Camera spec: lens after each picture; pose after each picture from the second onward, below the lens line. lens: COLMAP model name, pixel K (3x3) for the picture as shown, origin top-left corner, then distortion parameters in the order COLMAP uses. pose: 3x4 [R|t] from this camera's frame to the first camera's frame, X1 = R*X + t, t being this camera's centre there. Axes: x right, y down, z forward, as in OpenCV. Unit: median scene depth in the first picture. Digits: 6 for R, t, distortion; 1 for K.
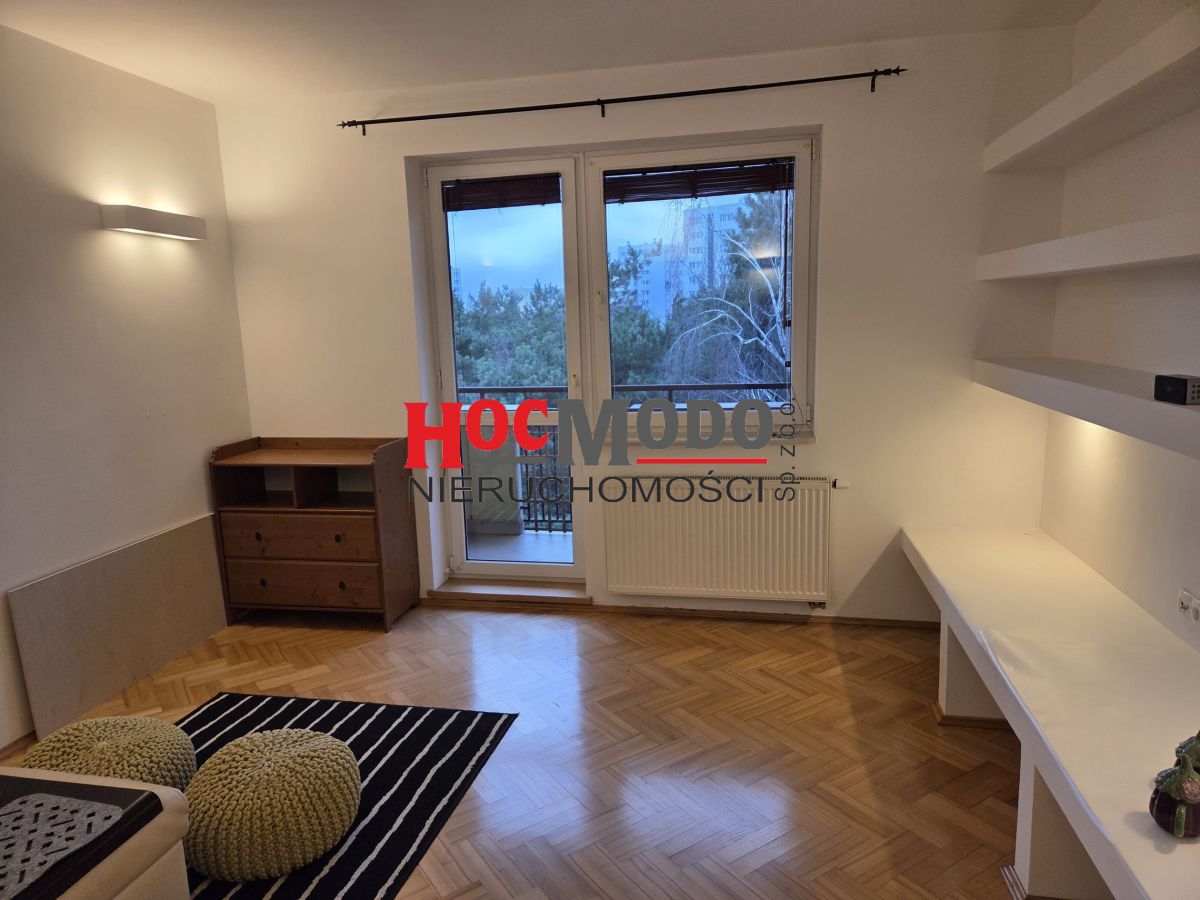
lens RADIAL K [[790.6, 0, 585.1], [0, 790.6, 458.8], [0, 0, 1]] dist [0.083109, -0.064234]
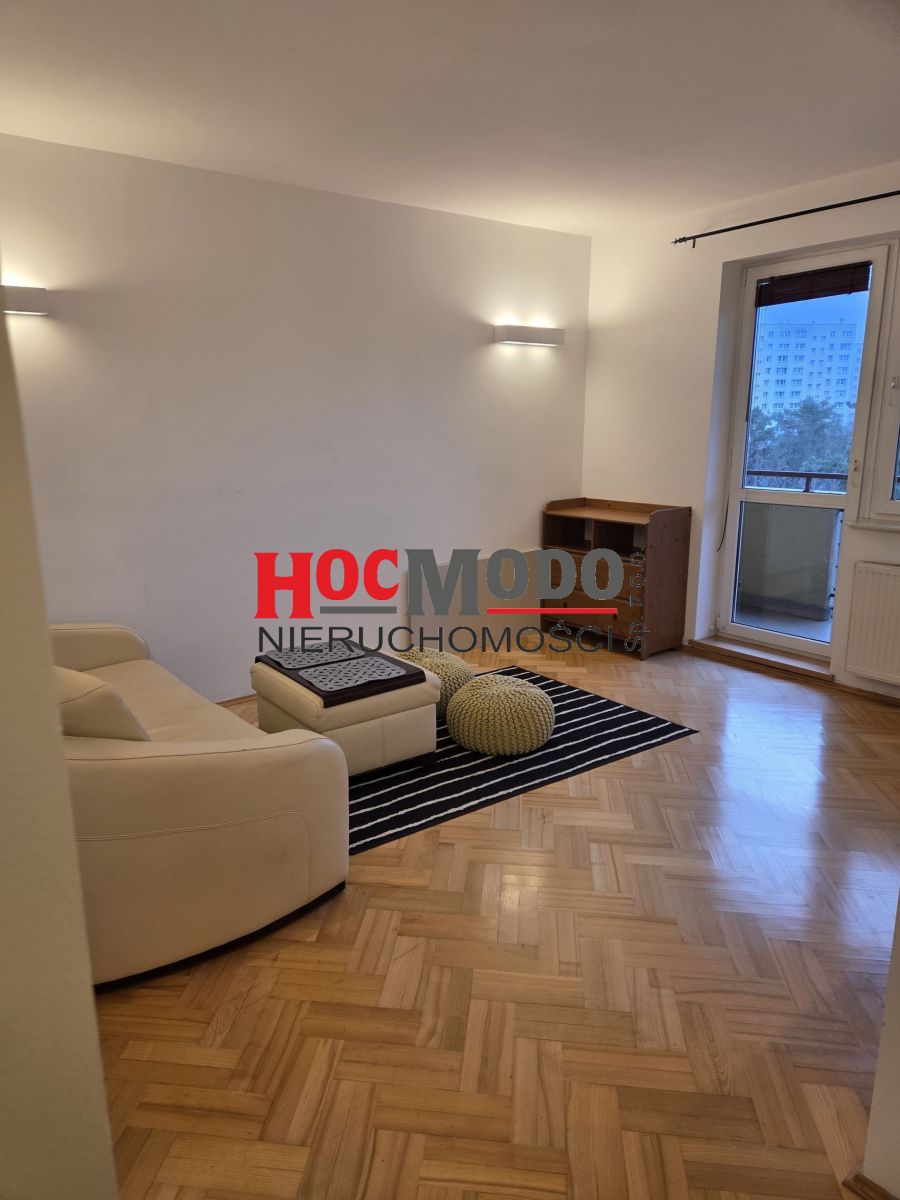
lens RADIAL K [[790.6, 0, 439.7], [0, 790.6, 603.8], [0, 0, 1]] dist [0.083109, -0.064234]
pose [[0.759347, 0.170910, -0.627839, 0.284324], [-0.126702, 0.985256, 0.114965, 0.027494], [0.638231, -0.007750, 0.769806, -0.165192]]
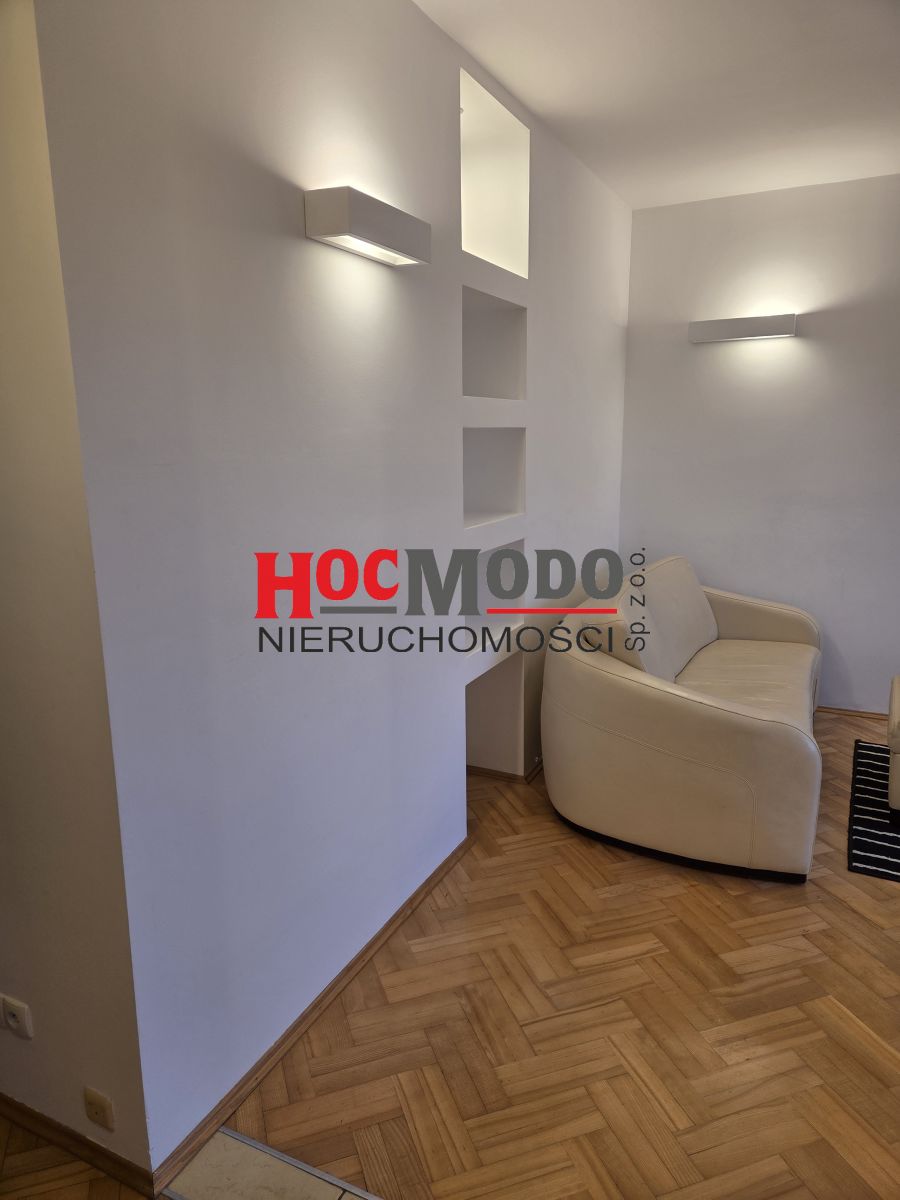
lens RADIAL K [[806.3, 0, 456.5], [0, 806.3, 592.7], [0, 0, 1]] dist [0.068976, -0.064575]
pose [[-0.239544, 0.223162, -0.944890, 0.523517], [-0.148232, 0.953409, 0.262753, -0.026726], [0.959503, 0.203004, -0.195304, 0.102572]]
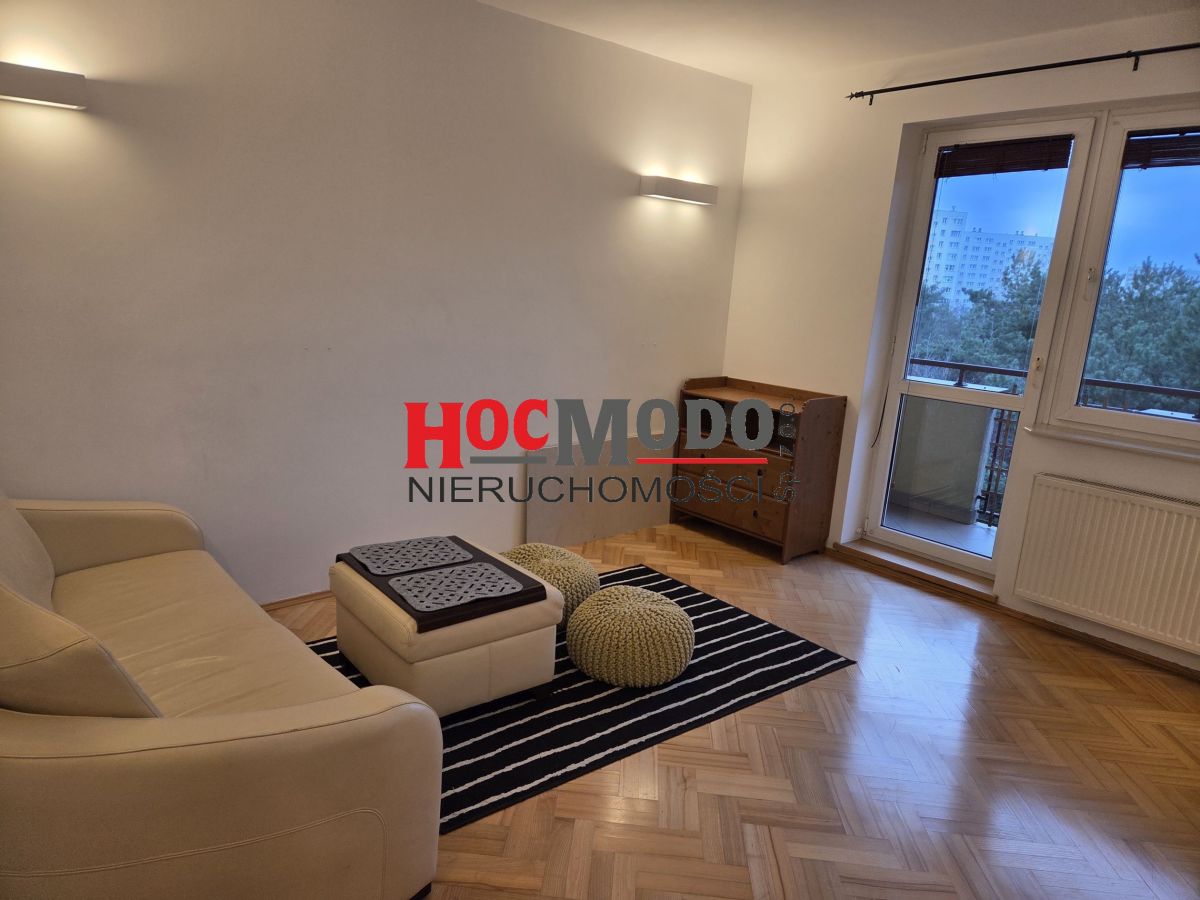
lens RADIAL K [[790.3, 0, 598.0], [0, 790.3, 474.8], [0, 0, 1]] dist [0.082086, -0.065684]
pose [[0.787004, 0.224007, -0.574843, 0.162906], [-0.189700, 0.974478, 0.120024, 0.010607], [0.587059, 0.014589, 0.809413, -0.057508]]
